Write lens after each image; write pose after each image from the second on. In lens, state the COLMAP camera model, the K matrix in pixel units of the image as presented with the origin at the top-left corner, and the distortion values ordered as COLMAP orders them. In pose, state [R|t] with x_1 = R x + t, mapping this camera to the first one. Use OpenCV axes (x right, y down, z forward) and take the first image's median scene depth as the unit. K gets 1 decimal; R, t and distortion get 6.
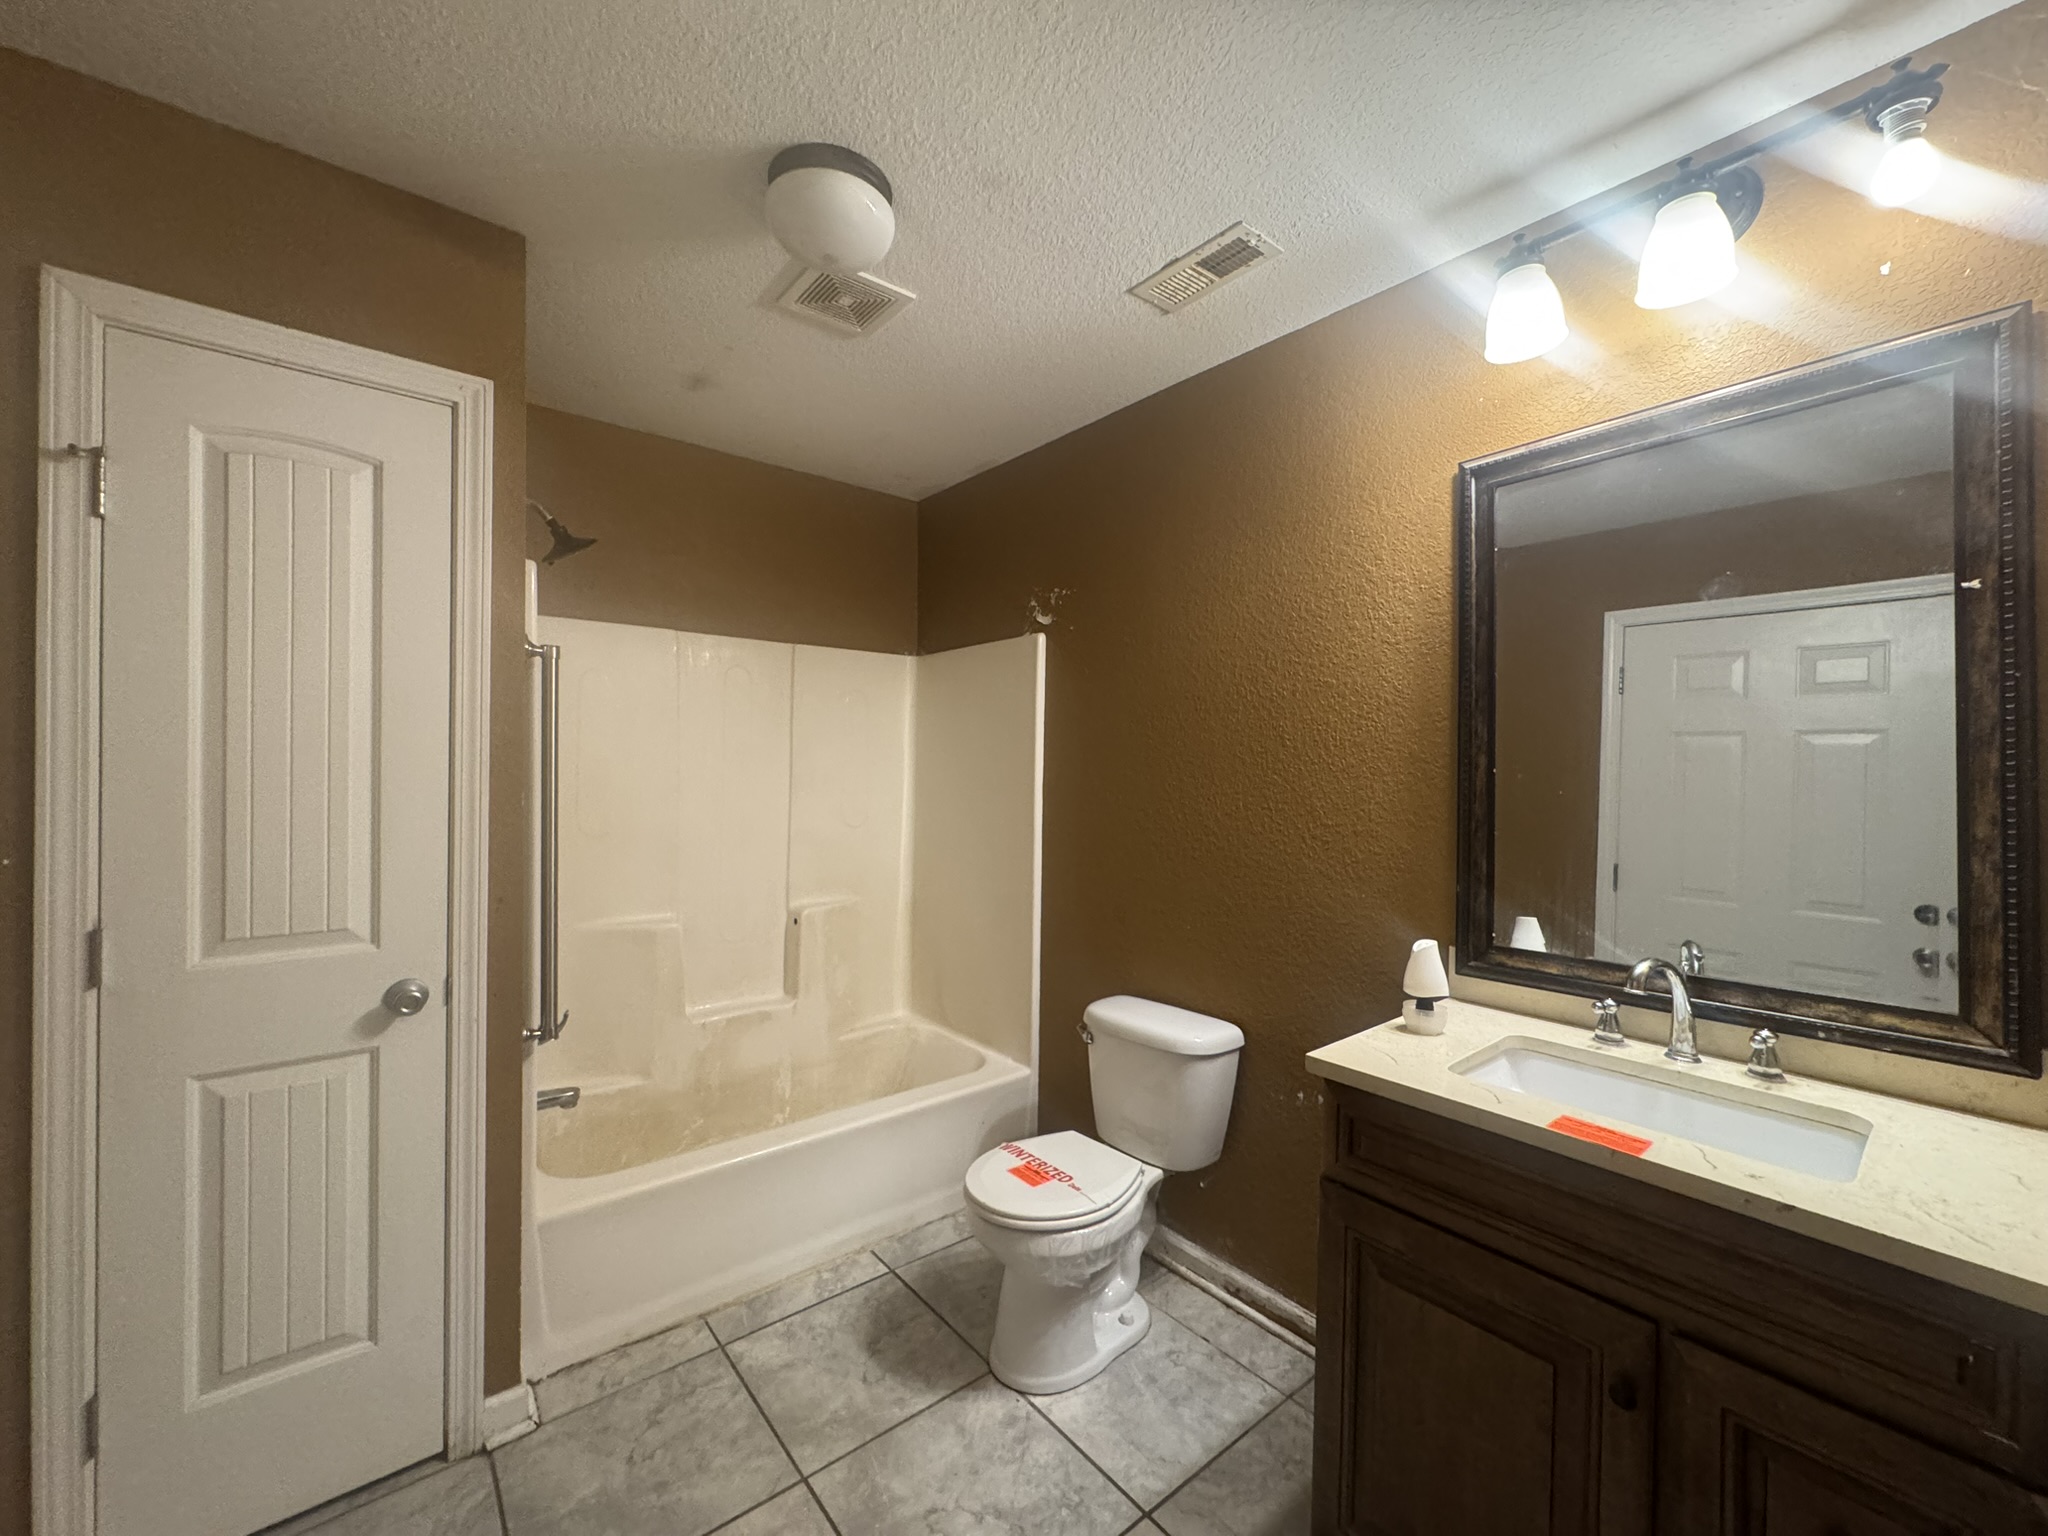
lens RADIAL K [[823.6, 0, 1037.6], [0, 823.6, 762.8], [0, 0, 1]] dist [-0.000171, -0.000376]
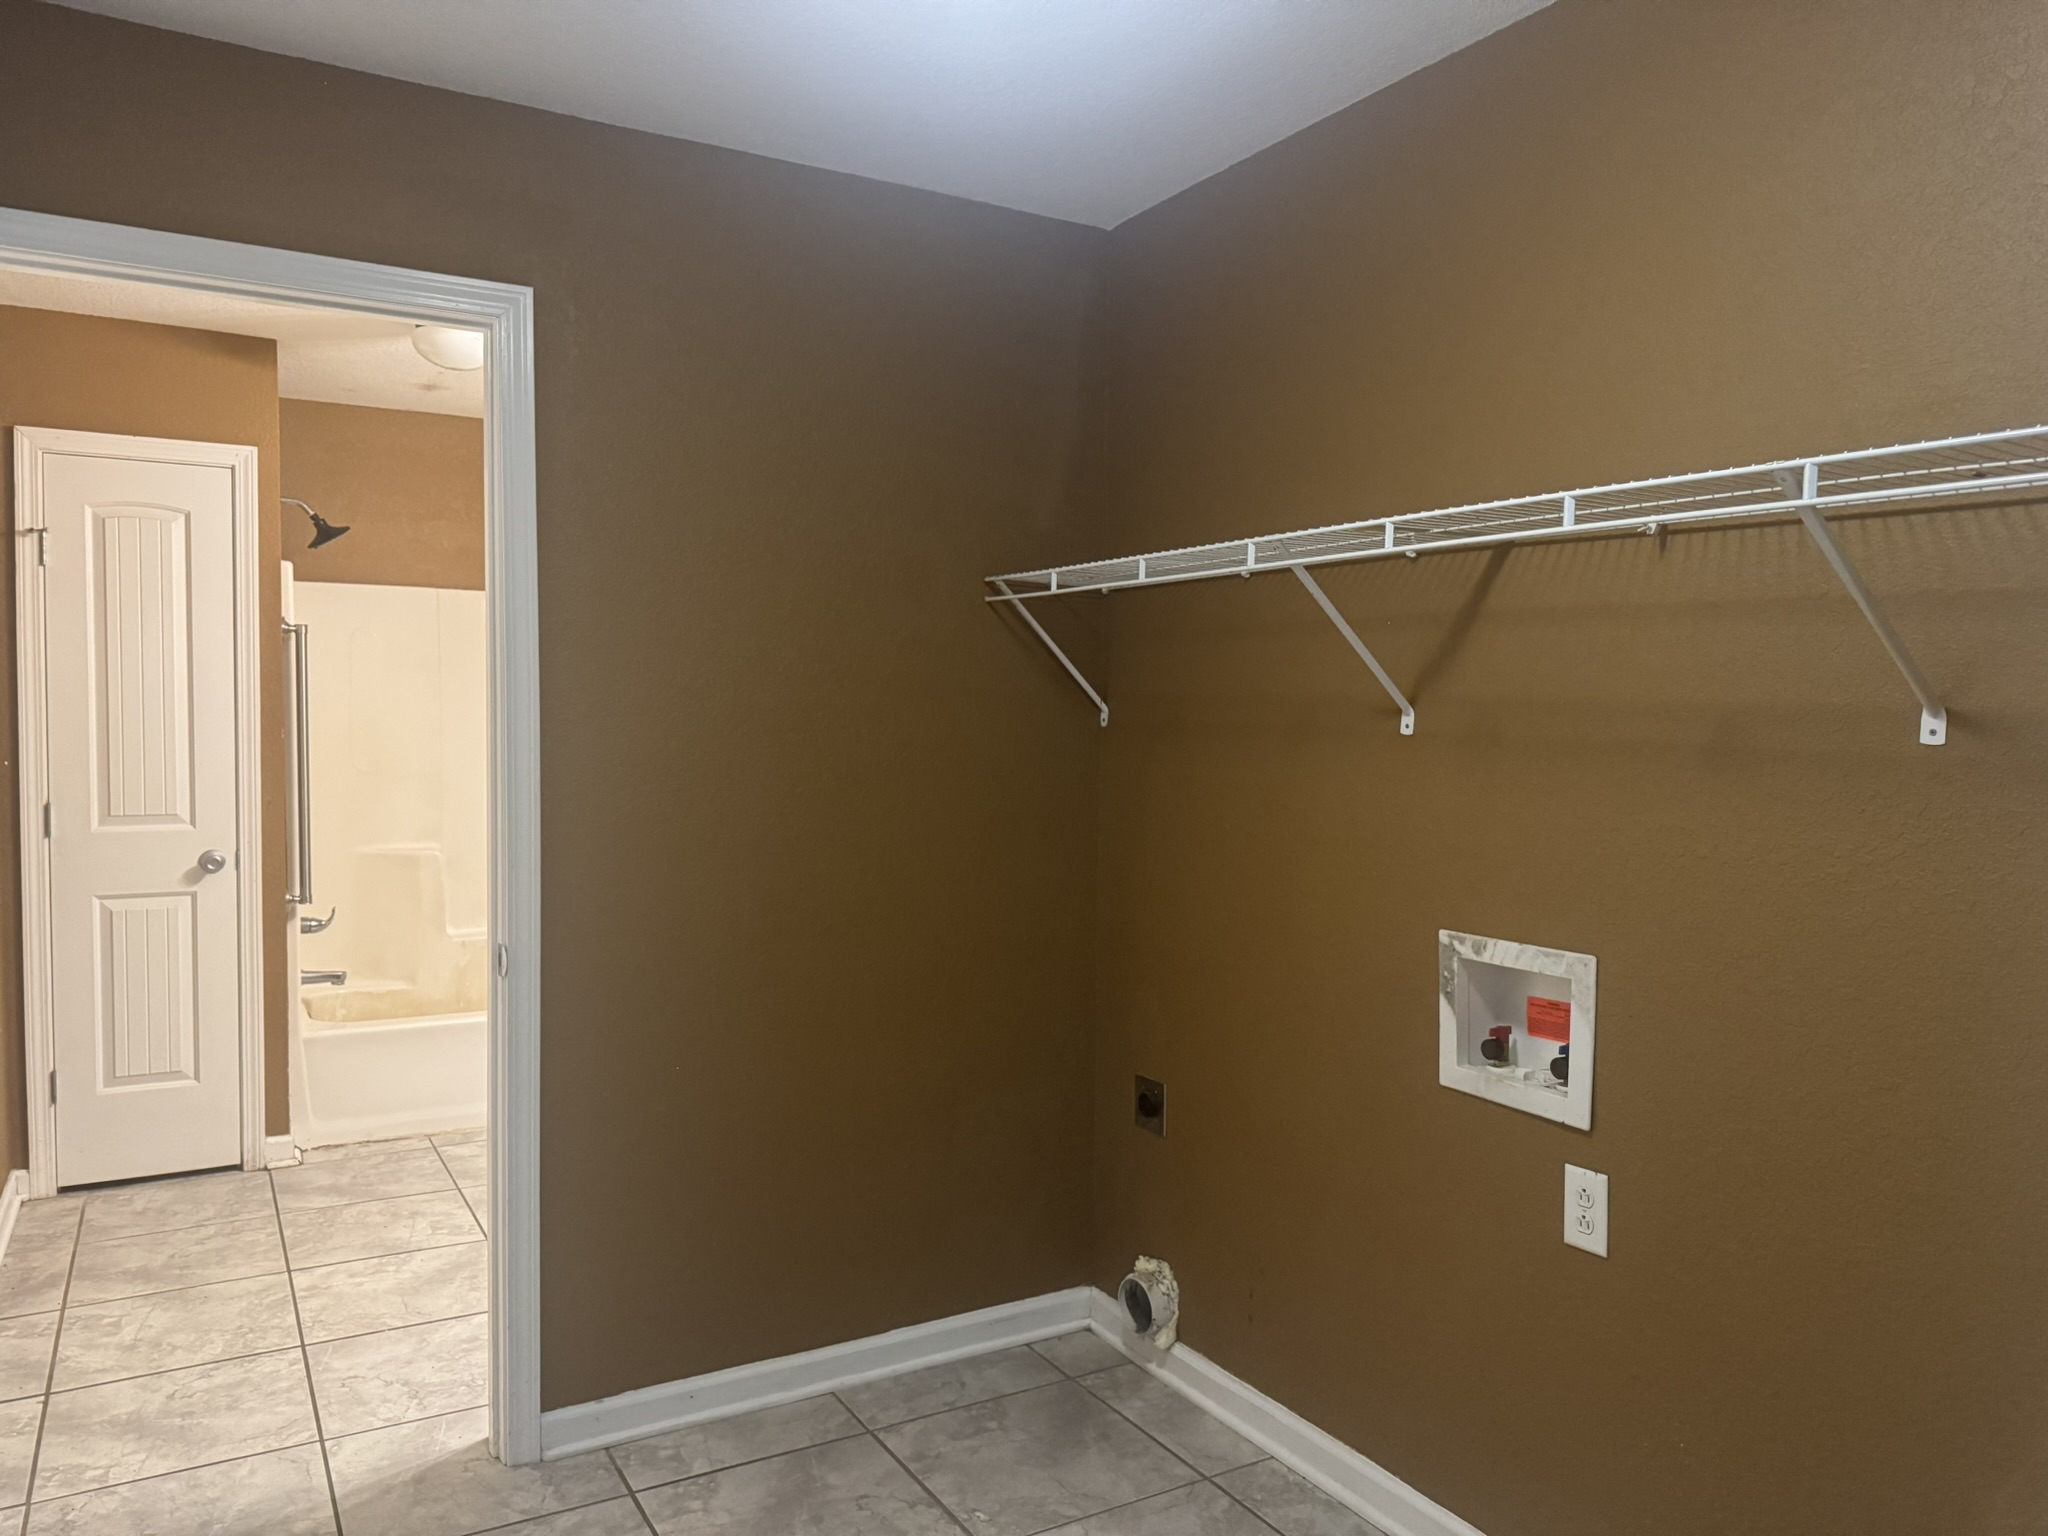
lens RADIAL K [[1453.6, 0, 1026.6], [0, 1453.6, 771.1], [0, 0, 1]] dist [0.053758, -0.059905]
pose [[0.986675, 0.010762, -0.162348, 1.185508], [-0.003461, 0.998972, 0.045188, -0.012144], [0.162668, -0.044024, 0.985698, -1.459830]]
